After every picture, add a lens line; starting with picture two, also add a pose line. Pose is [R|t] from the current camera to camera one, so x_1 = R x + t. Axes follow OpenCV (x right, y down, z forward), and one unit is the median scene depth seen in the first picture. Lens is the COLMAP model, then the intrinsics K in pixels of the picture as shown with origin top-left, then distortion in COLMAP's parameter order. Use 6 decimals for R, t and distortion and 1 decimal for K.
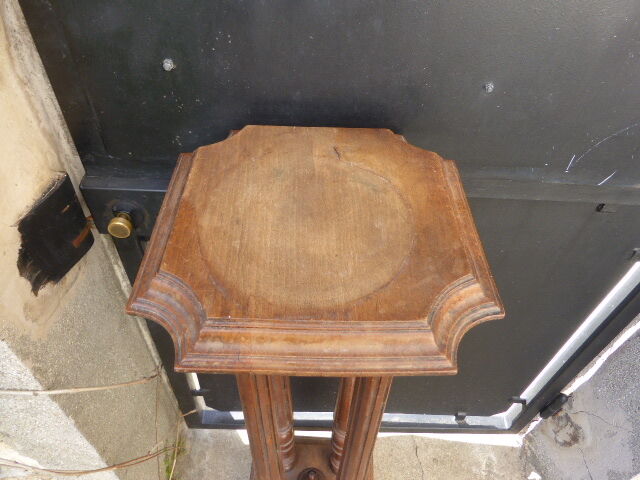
lens RADIAL K [[477.1, 0, 321.3], [0, 477.1, 256.5], [0, 0, 1]] dist [-0.030160, 0.035237]
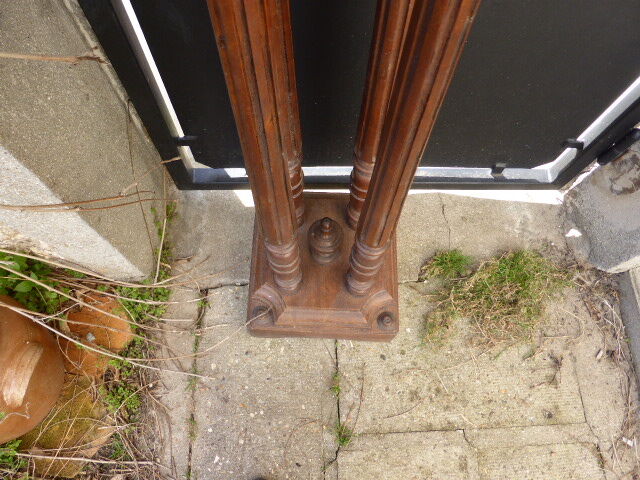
lens RADIAL K [[490.8, 0, 322.3], [0, 490.8, 246.2], [0, 0, 1]] dist [-0.023906, 0.018427]
pose [[0.999709, -0.022842, -0.007802, -0.016062], [0.024097, 0.925778, 0.377299, 0.129120], [-0.001395, -0.377377, 0.926059, 0.142876]]
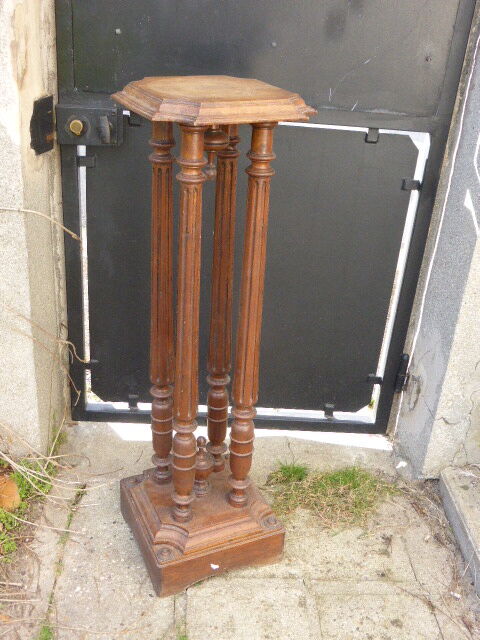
lens RADIAL K [[705.8, 0, 230.4], [0, 705.8, 315.4], [0, 0, 1]] dist [-0.044497, 0.000000]
pose [[0.999890, -0.003561, 0.014412, 0.051247], [0.008228, 0.941004, -0.338295, 0.674962], [-0.012357, 0.338376, 0.940930, -0.559388]]
